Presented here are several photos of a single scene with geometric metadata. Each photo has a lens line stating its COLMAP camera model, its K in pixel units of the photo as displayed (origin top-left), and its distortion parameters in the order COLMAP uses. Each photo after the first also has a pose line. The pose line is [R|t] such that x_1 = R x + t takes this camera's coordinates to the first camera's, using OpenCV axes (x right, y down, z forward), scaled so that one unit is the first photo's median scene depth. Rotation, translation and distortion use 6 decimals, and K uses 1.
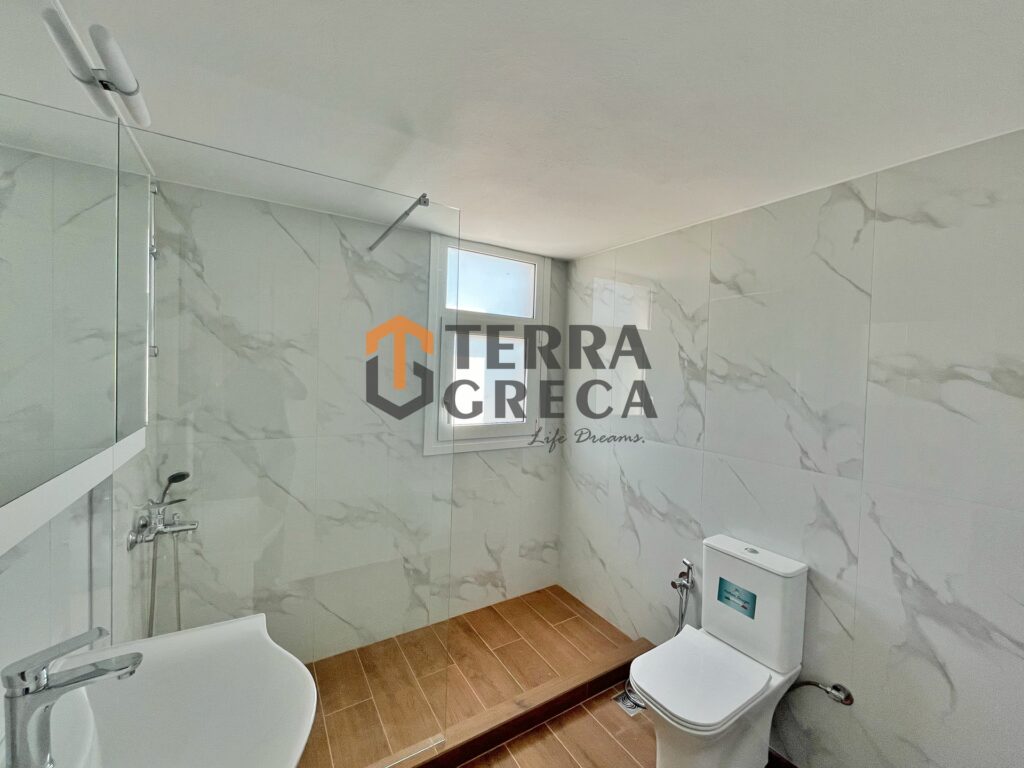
lens RADIAL K [[414.8, 0, 509.6], [0, 414.8, 380.5], [0, 0, 1]] dist [-0.005818, 0.000300]
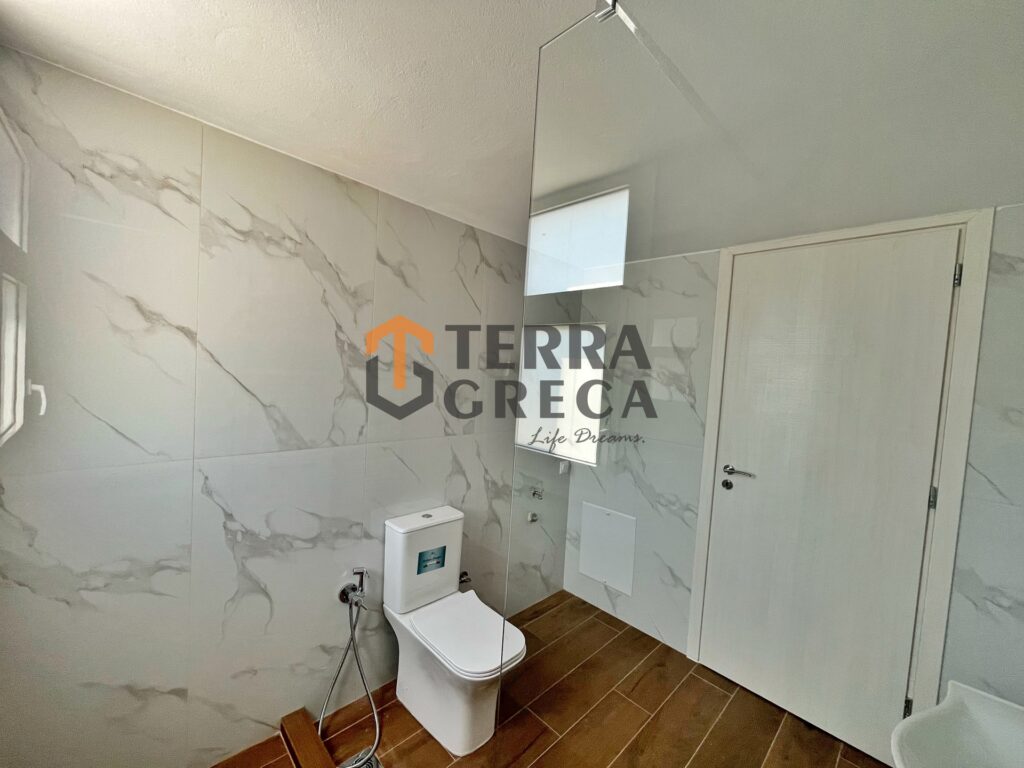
lens RADIAL K [[414.8, 0, 528.0], [0, 414.8, 395.6], [0, 0, 1]] dist [-0.005818, 0.000300]
pose [[-0.228879, -0.089302, 0.969350, -0.490941], [-0.027773, 0.995977, 0.085197, -0.025194], [-0.973059, -0.007422, -0.230439, 0.857943]]
